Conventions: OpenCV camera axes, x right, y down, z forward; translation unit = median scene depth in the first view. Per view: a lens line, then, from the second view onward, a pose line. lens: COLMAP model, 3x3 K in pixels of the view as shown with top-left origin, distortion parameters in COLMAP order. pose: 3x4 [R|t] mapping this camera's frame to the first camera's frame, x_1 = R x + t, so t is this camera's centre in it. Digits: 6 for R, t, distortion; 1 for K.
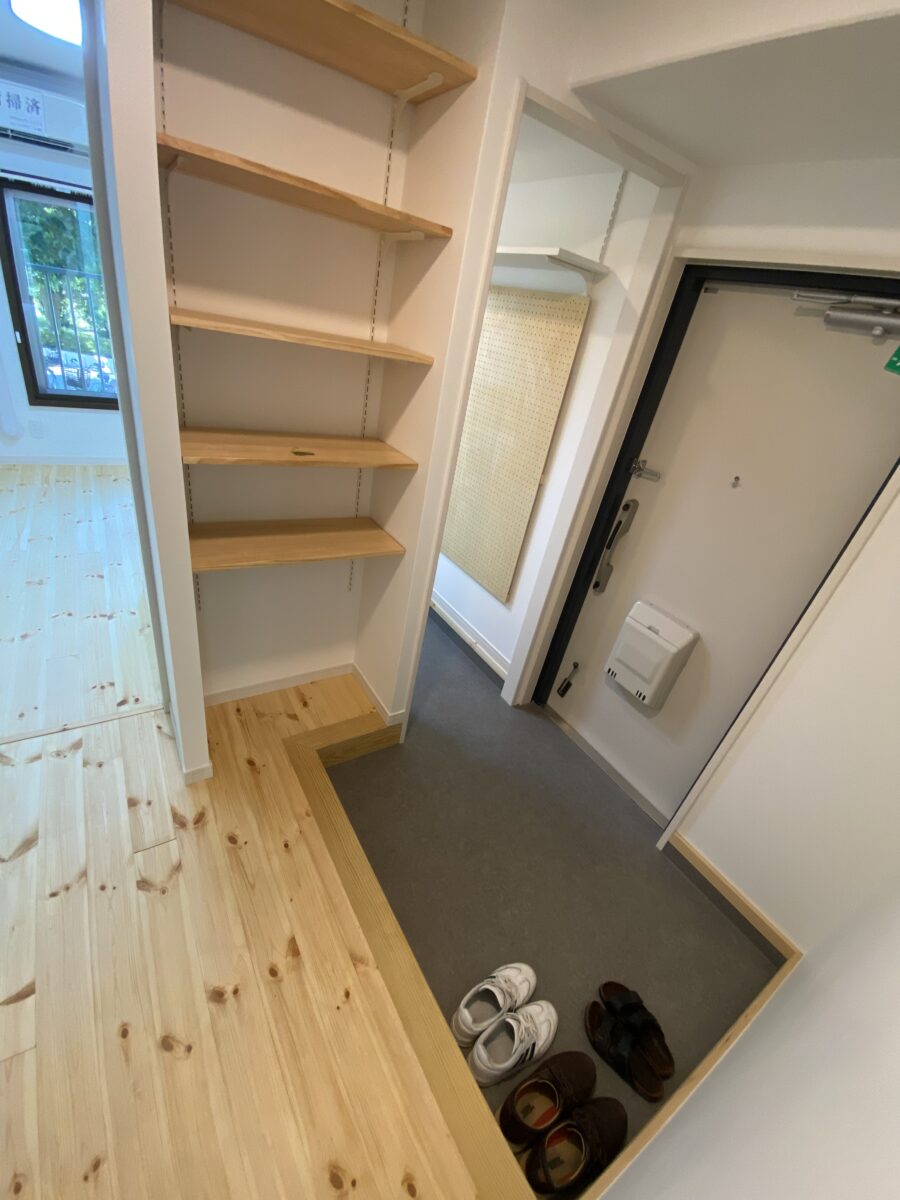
lens RADIAL K [[485.9, 0, 450.8], [0, 485.9, 606.2], [0, 0, 1]] dist [0.033922, -0.027176]
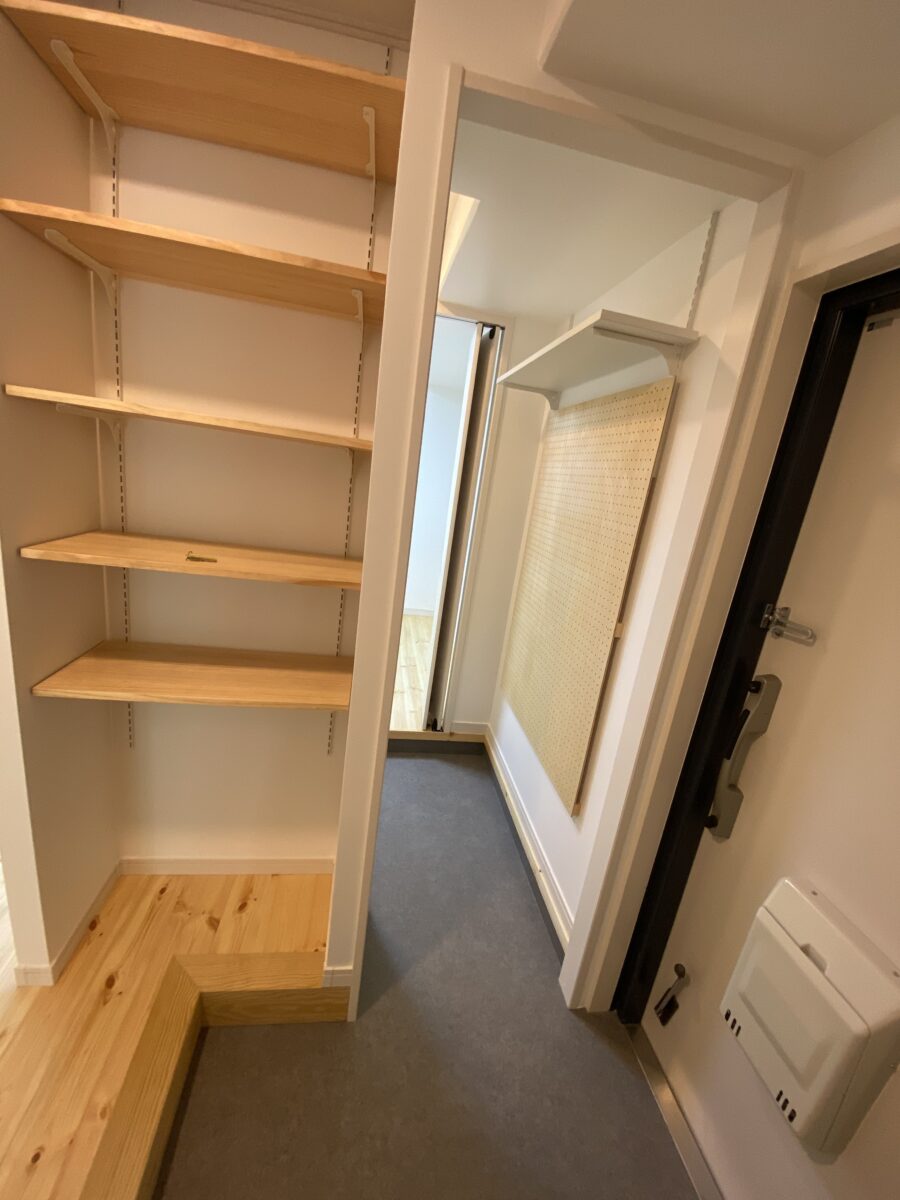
lens RADIAL K [[485.9, 0, 450.8], [0, 485.9, 606.2], [0, 0, 1]] dist [0.033922, -0.027176]
pose [[0.912299, 0.051728, -0.406246, 0.268929], [-0.180709, 0.941039, -0.285990, -0.068354], [0.367499, 0.334320, 0.867856, 0.362477]]
